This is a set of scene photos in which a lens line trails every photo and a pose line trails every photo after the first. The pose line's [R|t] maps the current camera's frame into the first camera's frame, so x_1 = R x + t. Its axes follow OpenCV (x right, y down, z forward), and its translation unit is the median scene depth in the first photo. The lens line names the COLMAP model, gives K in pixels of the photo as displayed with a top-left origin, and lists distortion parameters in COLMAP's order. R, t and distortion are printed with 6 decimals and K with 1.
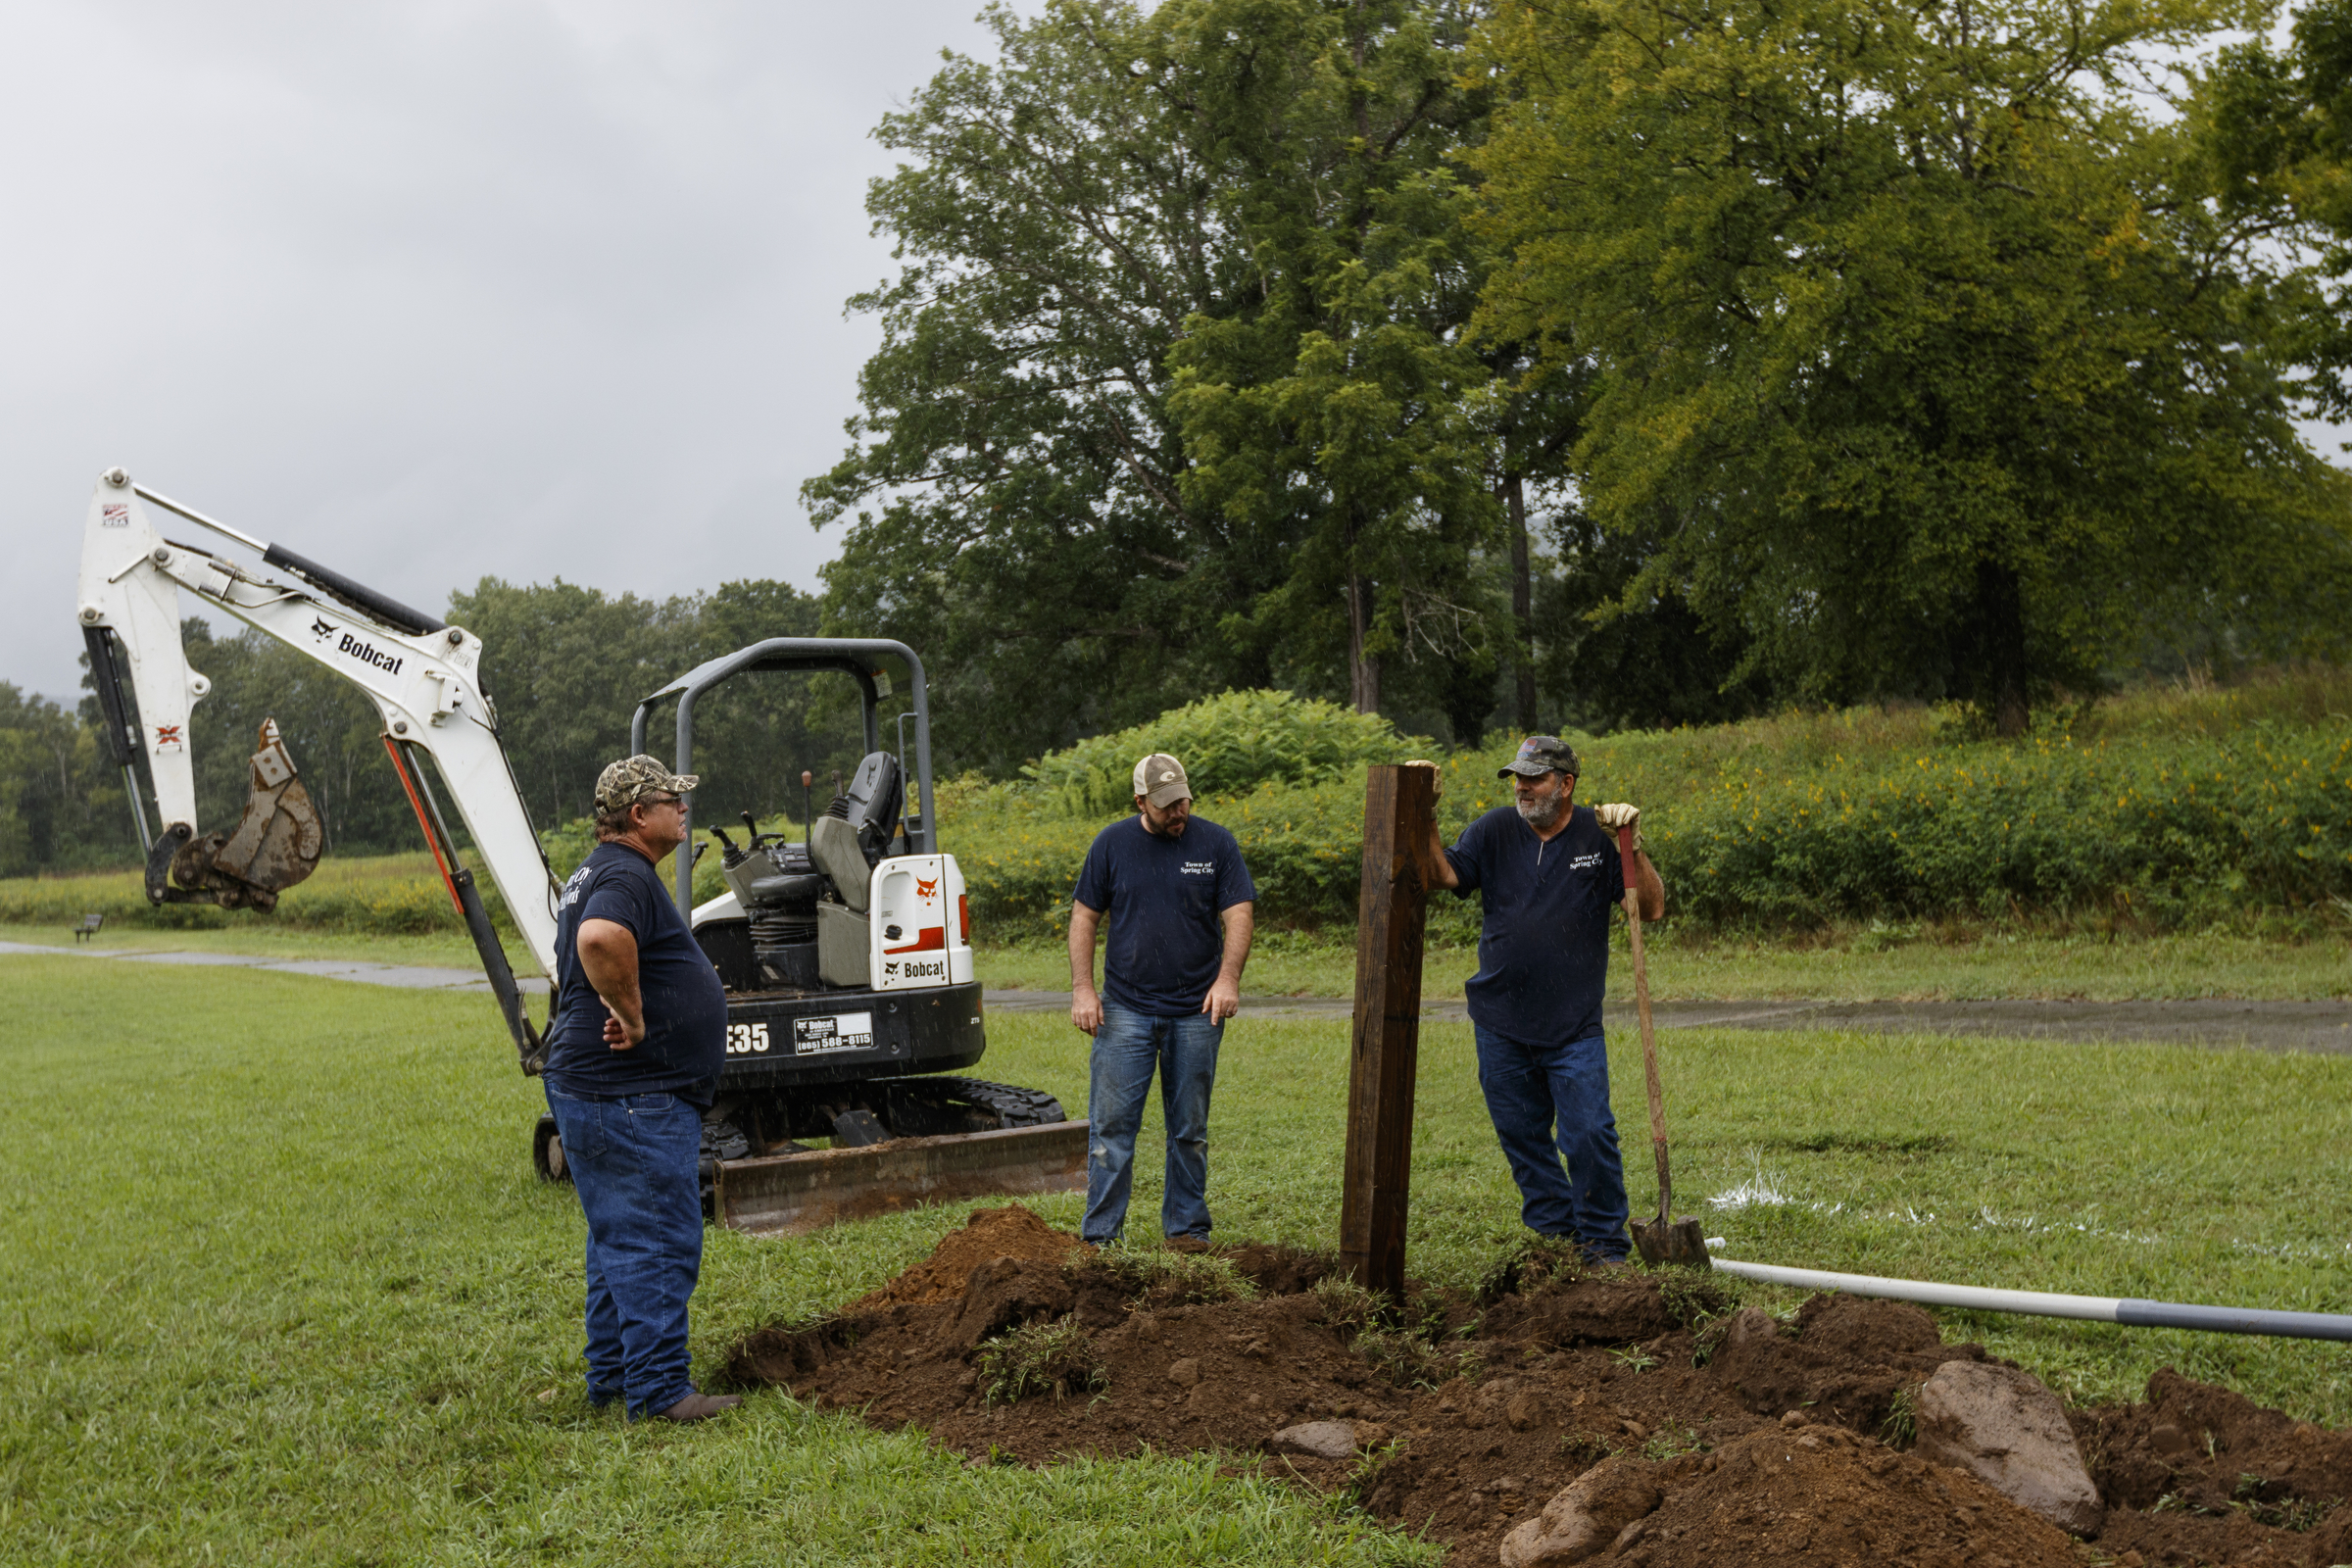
lens RADIAL K [[2929.8, 0, 1175.4], [0, 2929.8, 784.1], [0, 0, 1]] dist [-0.022374, 0.000000]
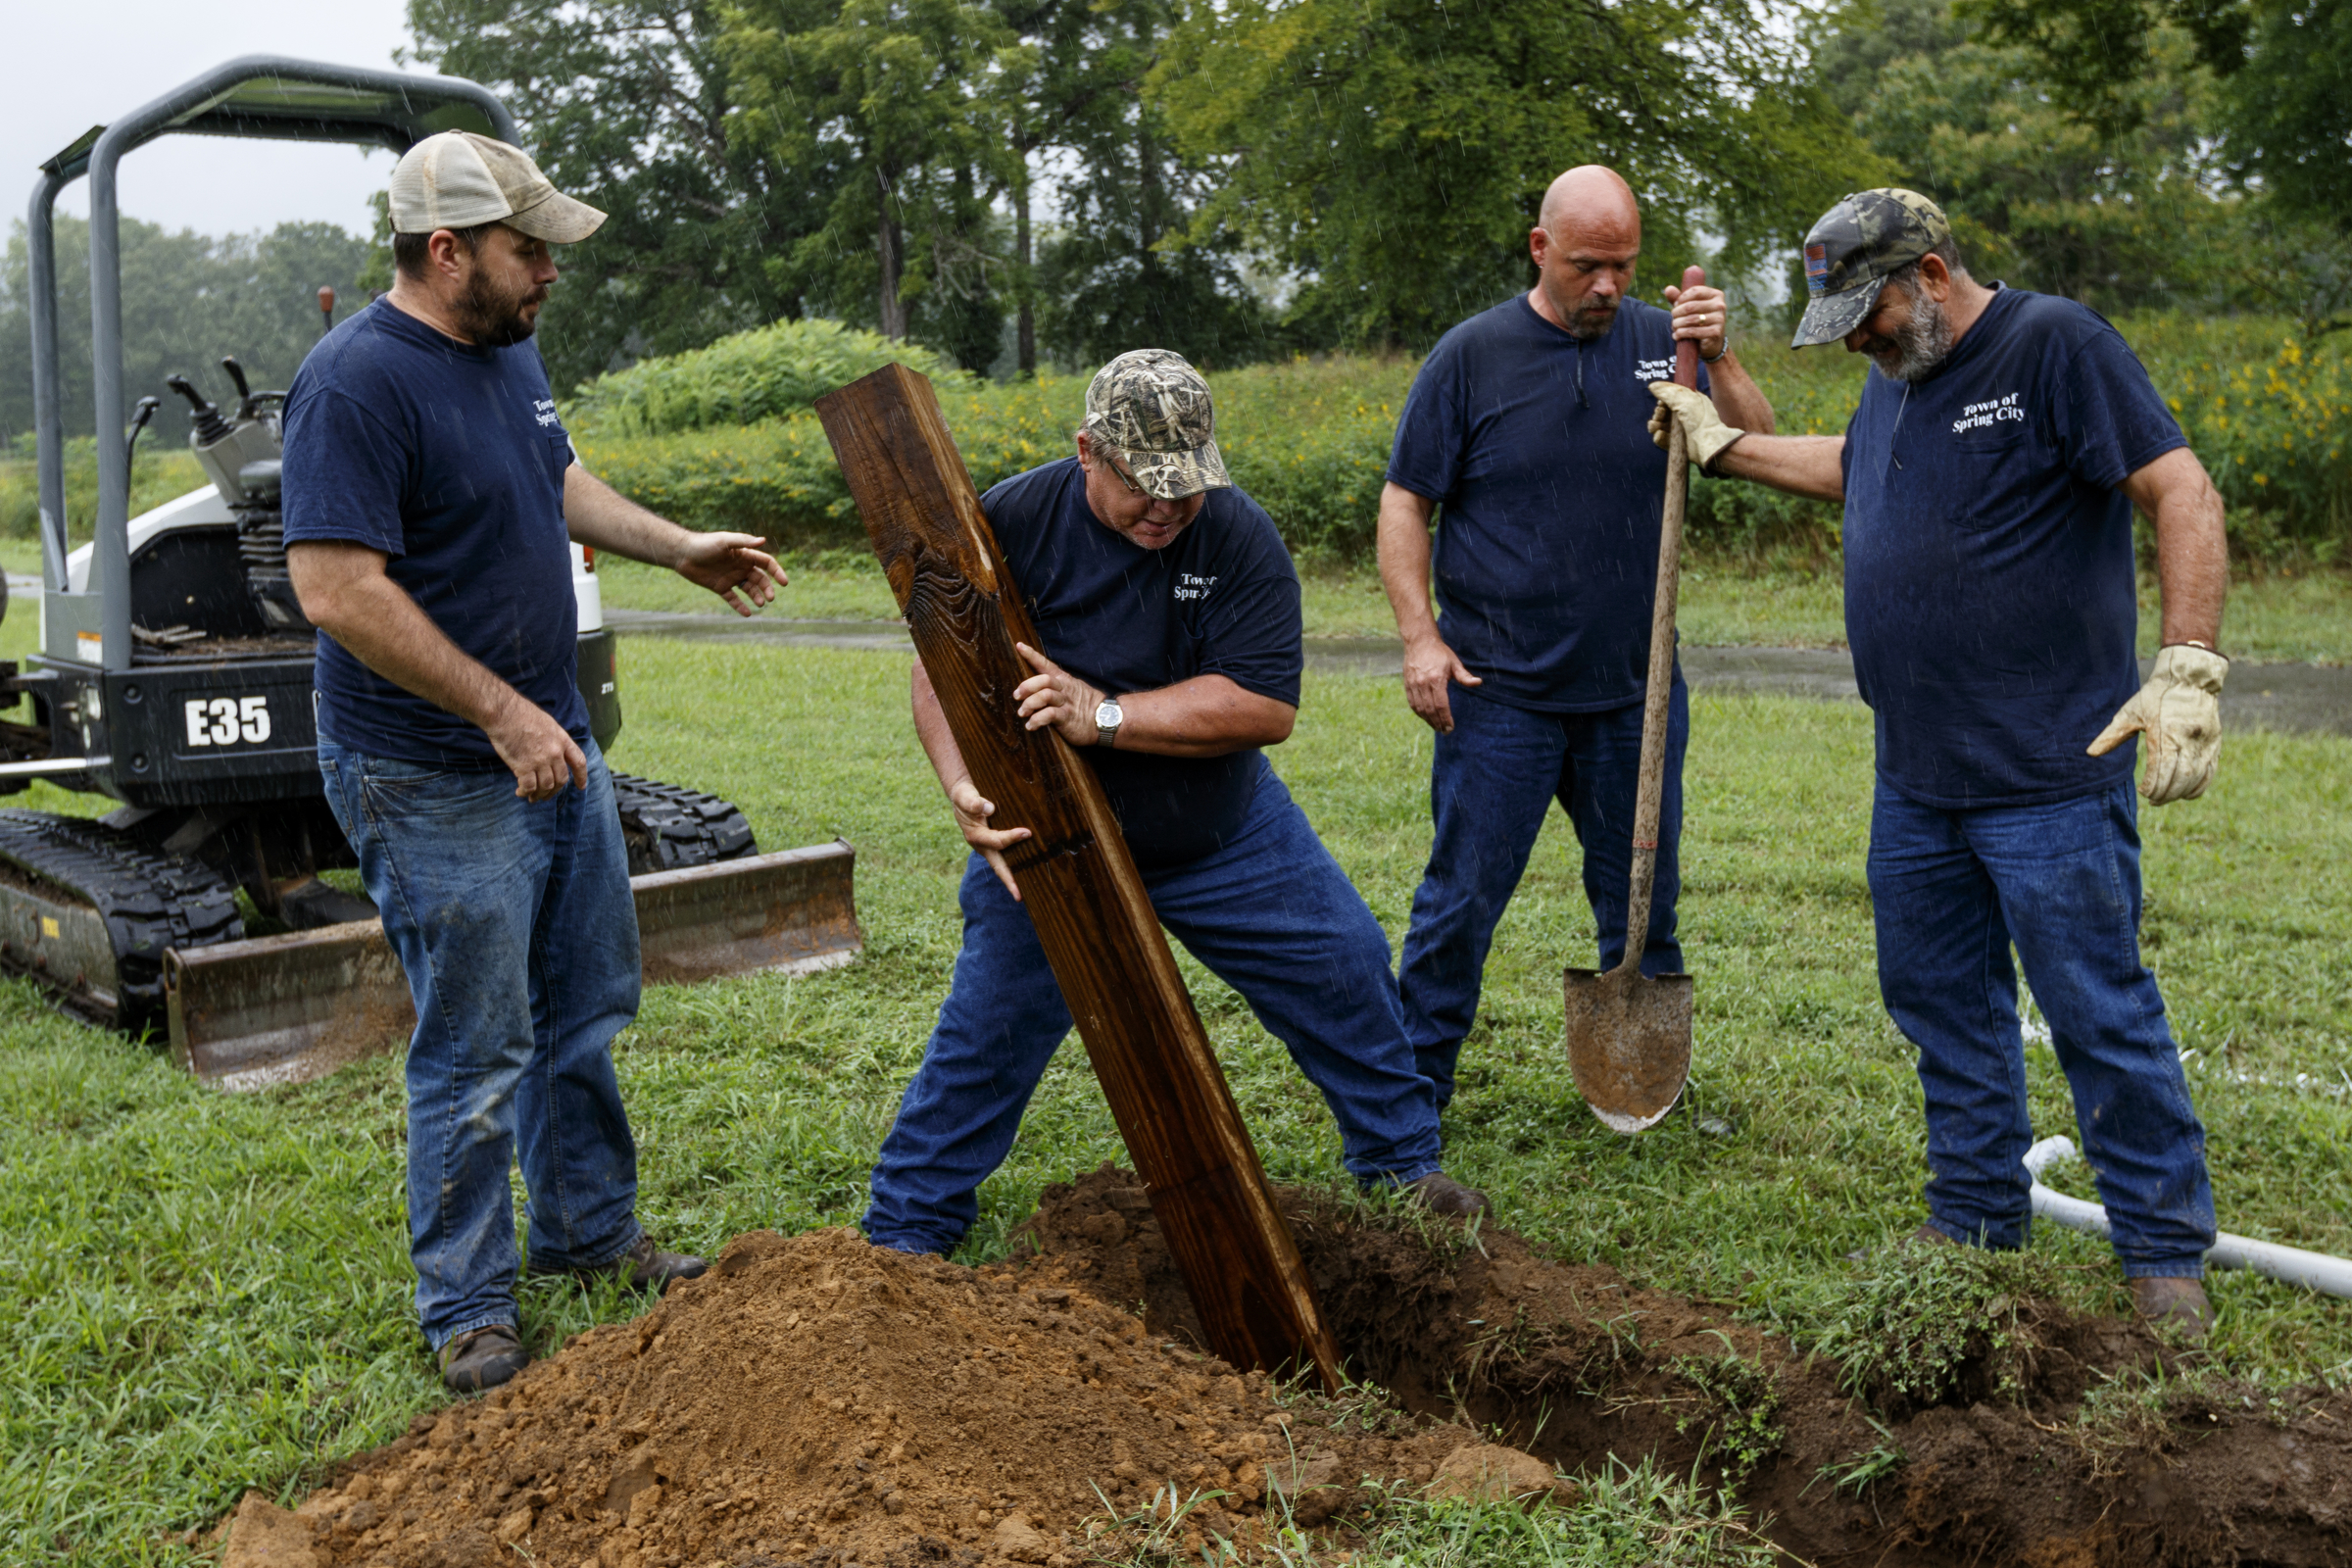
lens RADIAL K [[2292.7, 0, 1185.9], [0, 2292.7, 774.6], [0, 0, 1]] dist [0.005153, 0.000000]
pose [[0.976716, -0.002479, 0.214523, -0.012450], [-0.029031, 0.989208, 0.143611, 0.005285], [-0.212564, -0.146495, 0.966103, 0.112435]]
